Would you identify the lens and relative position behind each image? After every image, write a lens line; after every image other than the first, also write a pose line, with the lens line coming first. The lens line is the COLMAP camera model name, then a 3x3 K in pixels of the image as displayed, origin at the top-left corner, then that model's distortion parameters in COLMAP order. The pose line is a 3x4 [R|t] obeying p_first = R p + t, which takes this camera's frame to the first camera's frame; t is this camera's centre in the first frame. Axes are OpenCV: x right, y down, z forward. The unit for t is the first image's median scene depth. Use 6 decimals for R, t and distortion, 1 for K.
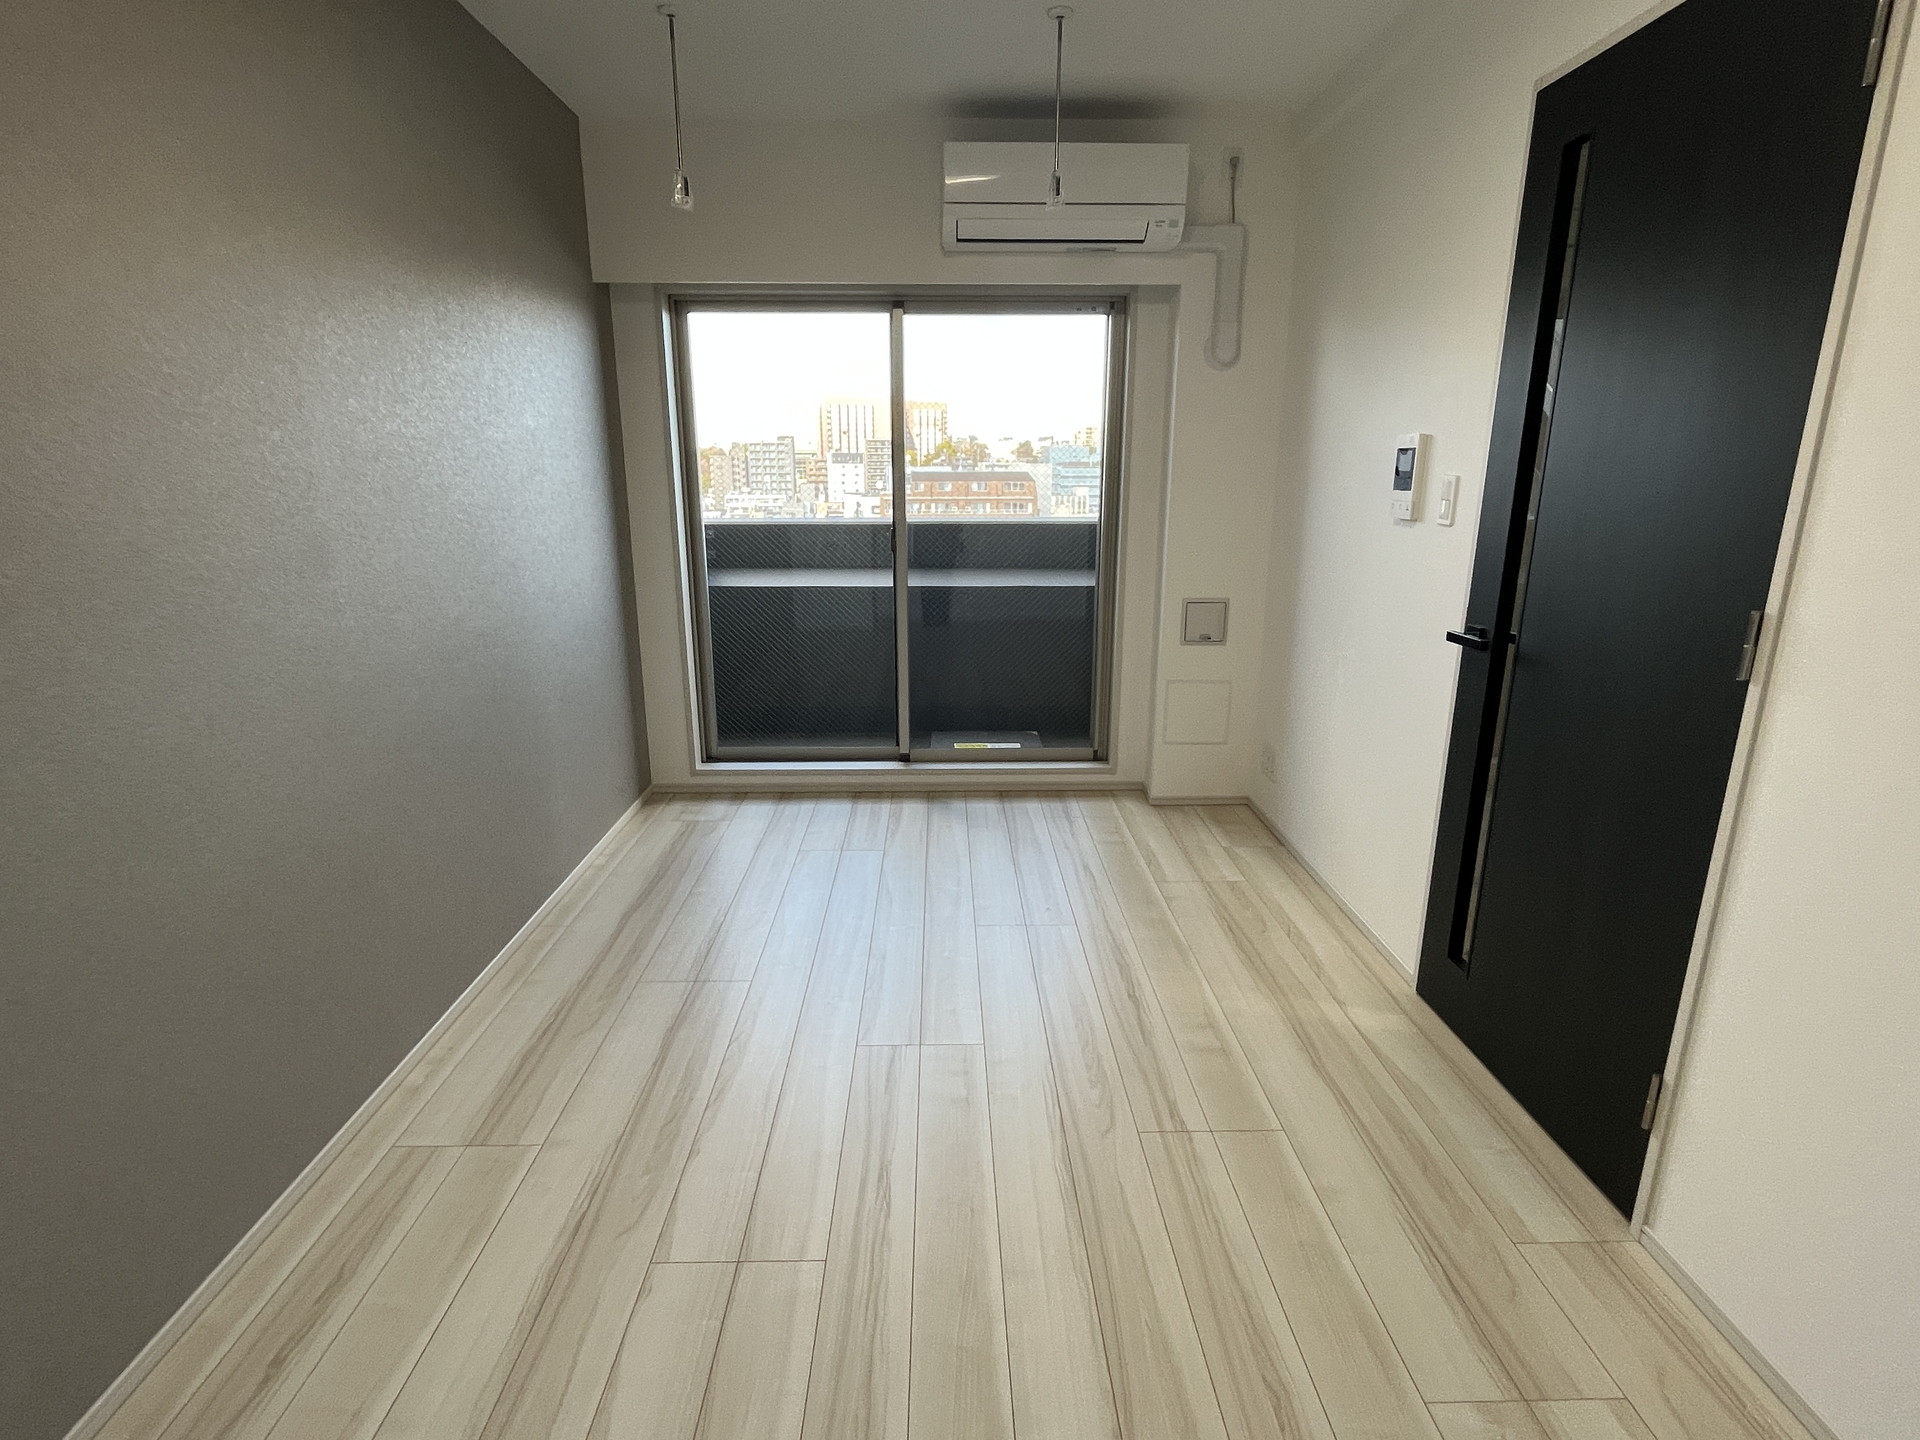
lens RADIAL K [[956.5, 0, 960.0], [0, 956.5, 720.0], [0, 0, 1]] dist [0.000198, -0.000571]
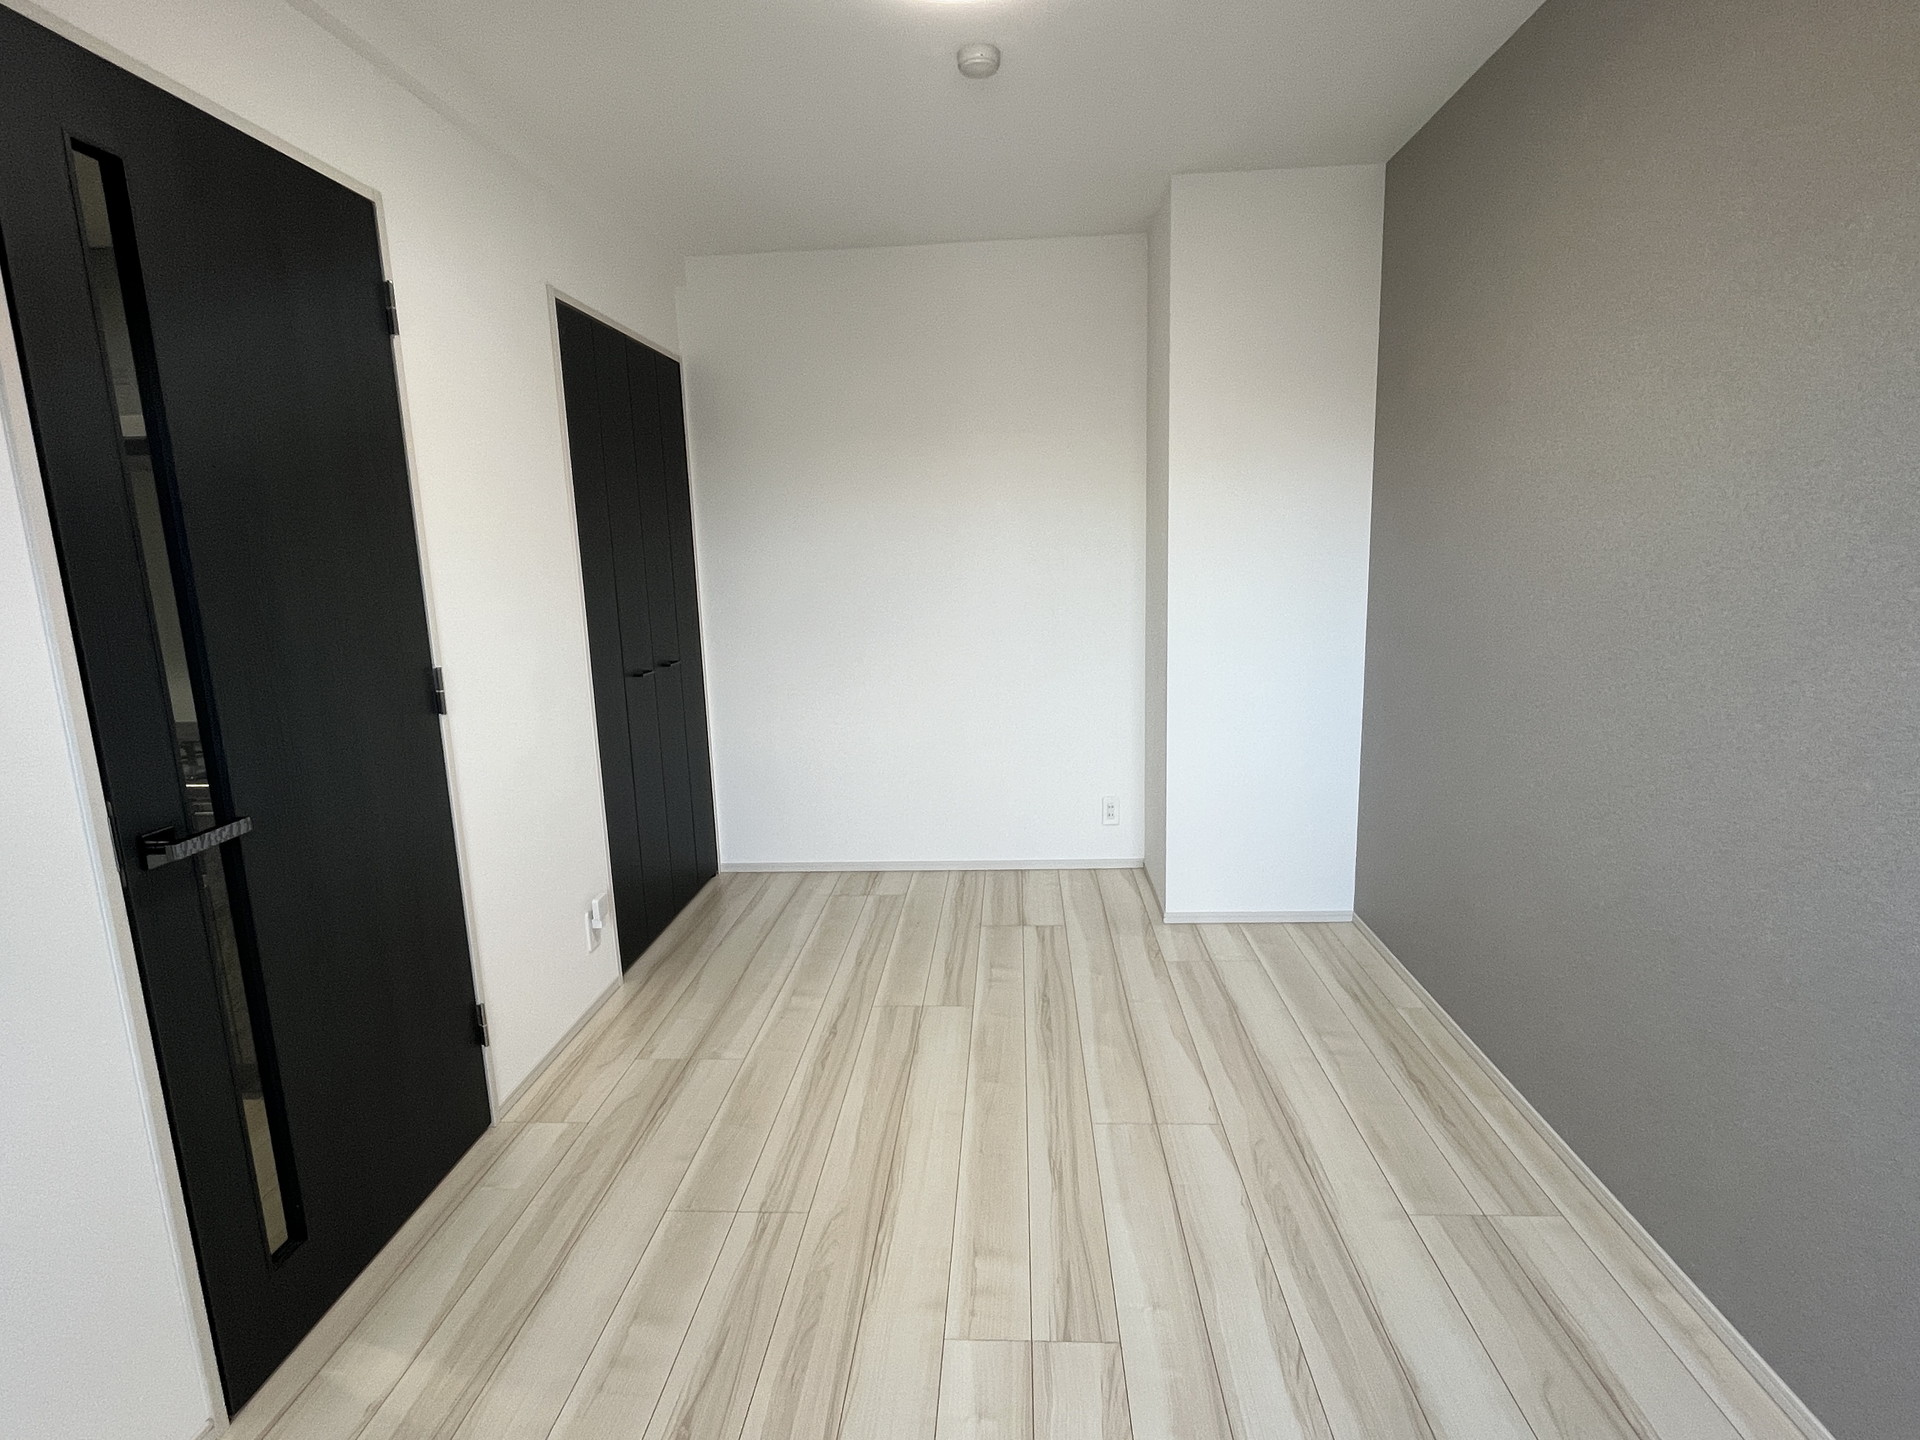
lens RADIAL K [[956.5, 0, 960.0], [0, 956.5, 720.0], [0, 0, 1]] dist [0.000198, -0.000571]
pose [[-0.996640, 0.016207, 0.080281, -0.031362], [0.049268, 0.901670, 0.429610, -0.238204], [-0.065425, 0.432122, -0.899439, 0.867858]]
